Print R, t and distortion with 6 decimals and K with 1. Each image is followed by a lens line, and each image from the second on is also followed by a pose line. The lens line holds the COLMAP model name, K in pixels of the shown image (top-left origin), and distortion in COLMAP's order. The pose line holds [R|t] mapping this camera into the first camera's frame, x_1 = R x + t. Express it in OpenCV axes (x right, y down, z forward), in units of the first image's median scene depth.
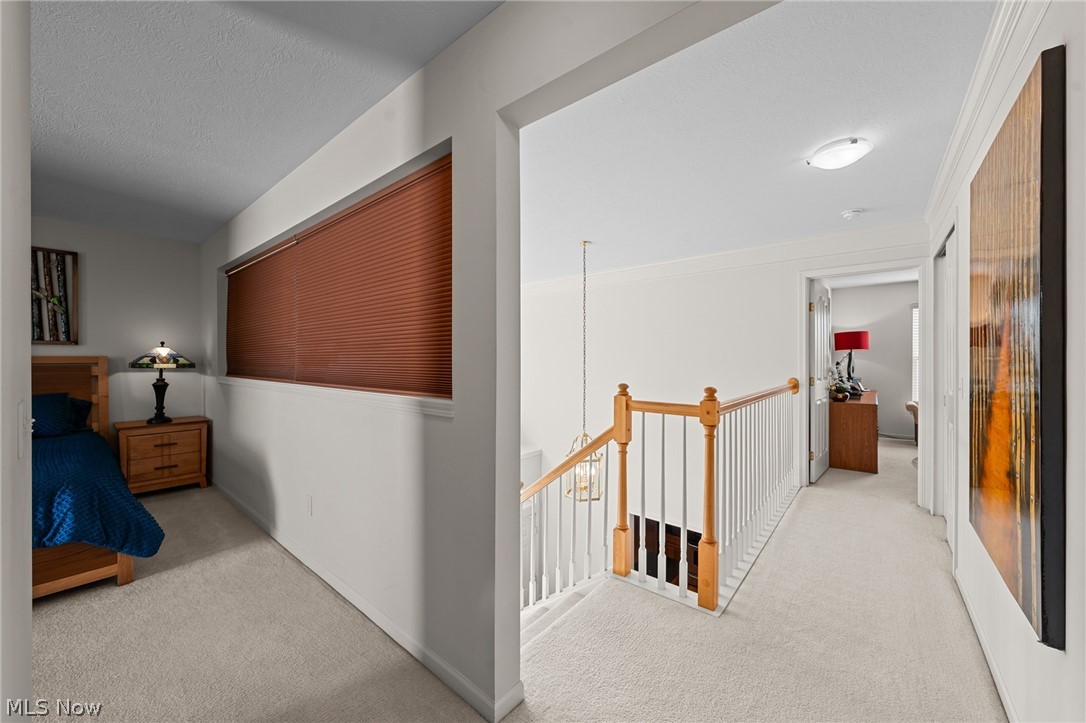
lens RADIAL K [[396.4, 0, 543.0], [0, 396.4, 361.5], [0, 0, 1]] dist [-0.001160, -0.000115]
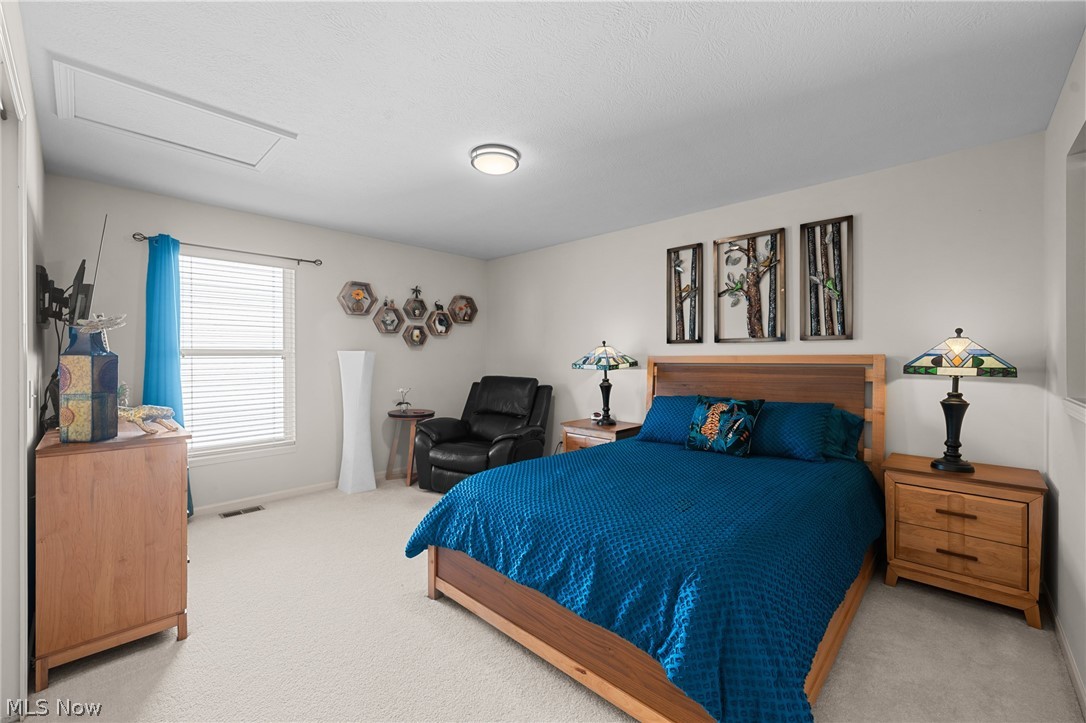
lens RADIAL K [[446.3, 0, 543.0], [0, 446.3, 361.5], [0, 0, 1]] dist [0.000315, 0.000285]
pose [[-0.064630, 0.011301, -0.997845, -0.298482], [-0.001227, 0.999934, 0.011404, -0.009531], [0.997909, 0.001961, -0.064611, 0.469791]]
